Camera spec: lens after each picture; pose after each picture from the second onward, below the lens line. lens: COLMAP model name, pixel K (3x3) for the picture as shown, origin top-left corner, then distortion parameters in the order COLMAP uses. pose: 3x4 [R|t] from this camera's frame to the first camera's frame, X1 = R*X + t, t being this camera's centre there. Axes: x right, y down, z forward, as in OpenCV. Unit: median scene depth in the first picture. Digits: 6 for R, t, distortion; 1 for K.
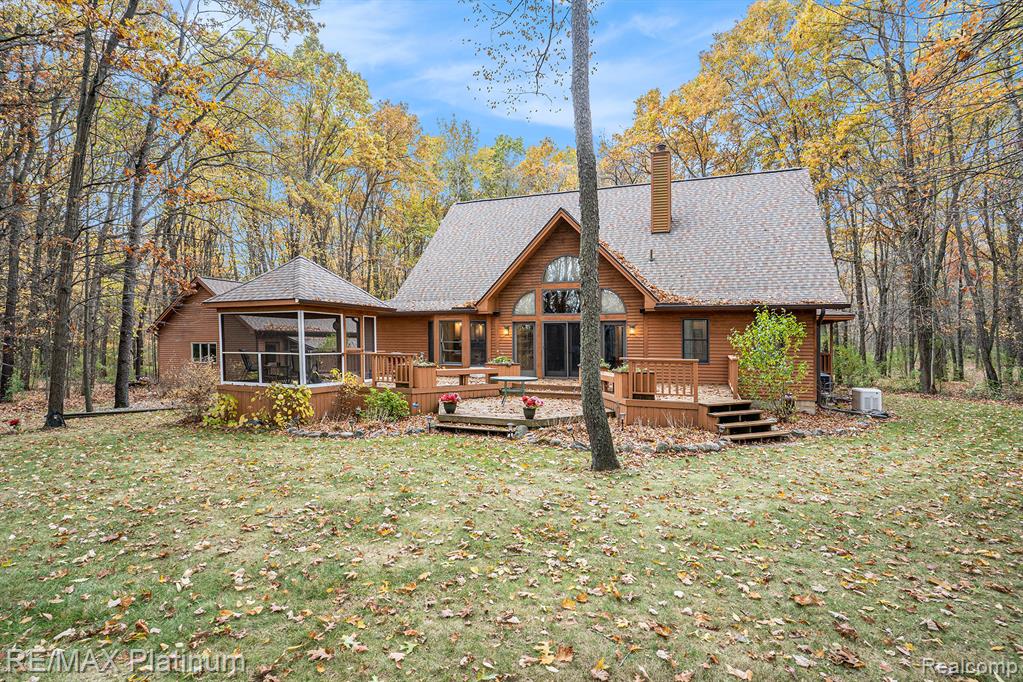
lens RADIAL K [[509.2, 0, 512.5], [0, 509.2, 343.0], [0, 0, 1]] dist [-0.017733, 0.002779]
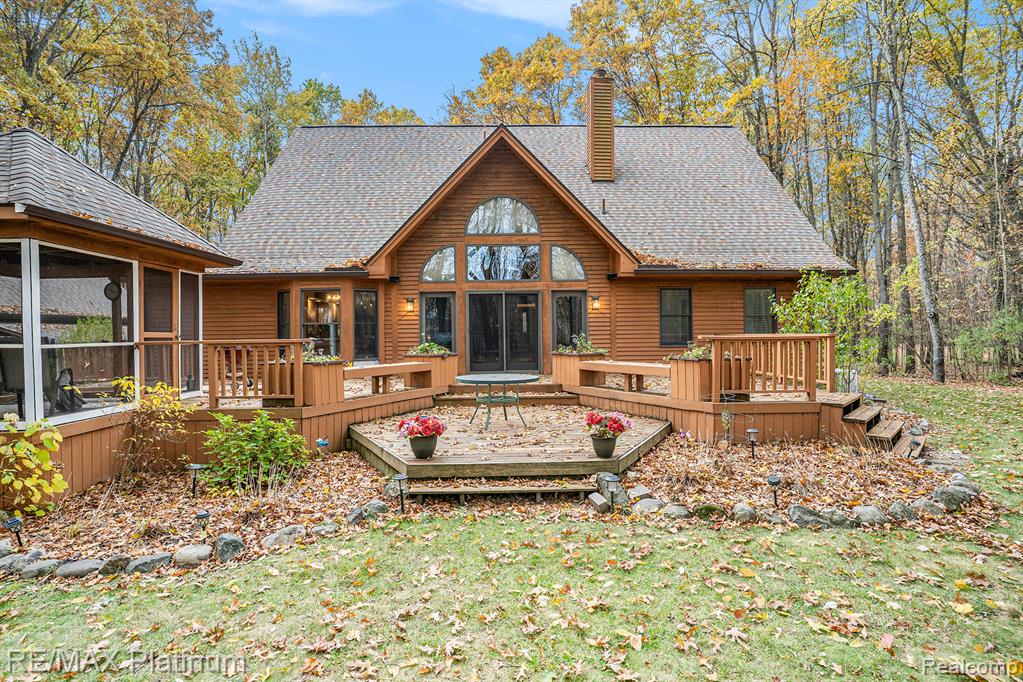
lens RADIAL K [[509.2, 0, 500.8], [0, 509.2, 323.2], [0, 0, 1]] dist [-0.017733, 0.002779]
pose [[0.927688, -0.009758, 0.373229, -0.182537], [0.018307, 0.999645, -0.019368, 0.017026], [-0.372908, 0.024800, 0.927537, 0.412262]]
